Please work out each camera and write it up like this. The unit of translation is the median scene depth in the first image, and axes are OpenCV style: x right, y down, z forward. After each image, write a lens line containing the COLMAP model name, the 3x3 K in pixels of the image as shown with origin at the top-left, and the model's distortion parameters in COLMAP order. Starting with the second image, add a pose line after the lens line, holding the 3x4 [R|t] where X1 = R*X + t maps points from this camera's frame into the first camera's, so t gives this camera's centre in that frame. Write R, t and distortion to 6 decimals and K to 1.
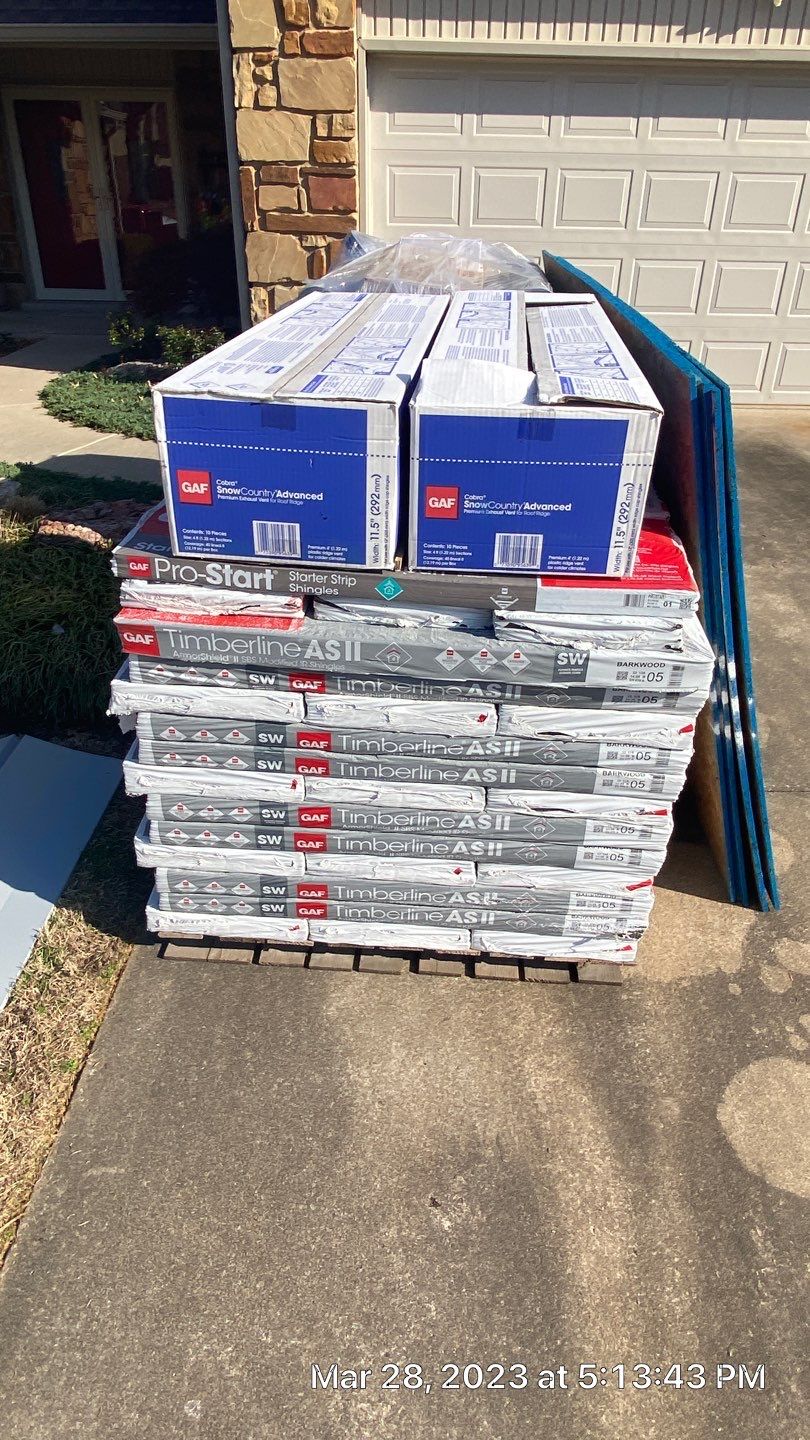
lens RADIAL K [[899.6, 0, 405.0], [0, 899.6, 720.0], [0, 0, 1]] dist [-0.001066, -0.001639]
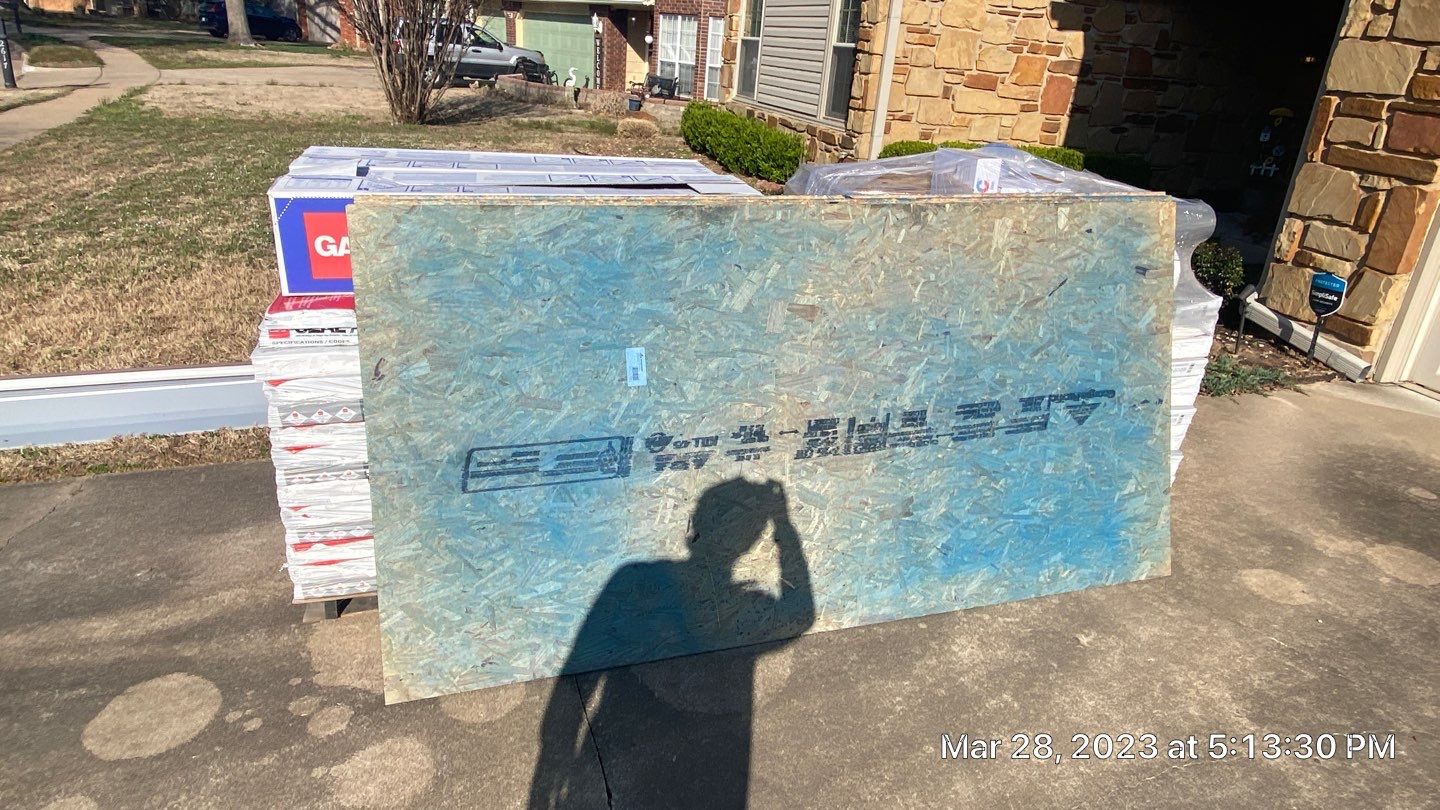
lens RADIAL K [[862.1, 0, 718.2], [0, 862.1, 381.0], [0, 0, 1]] dist [0.002191, 0.001765]
pose [[0.320148, 0.360296, -0.876180, 1.371431], [-0.536213, 0.831370, 0.145942, -0.501924], [0.781013, 0.423096, 0.459357, 0.698314]]
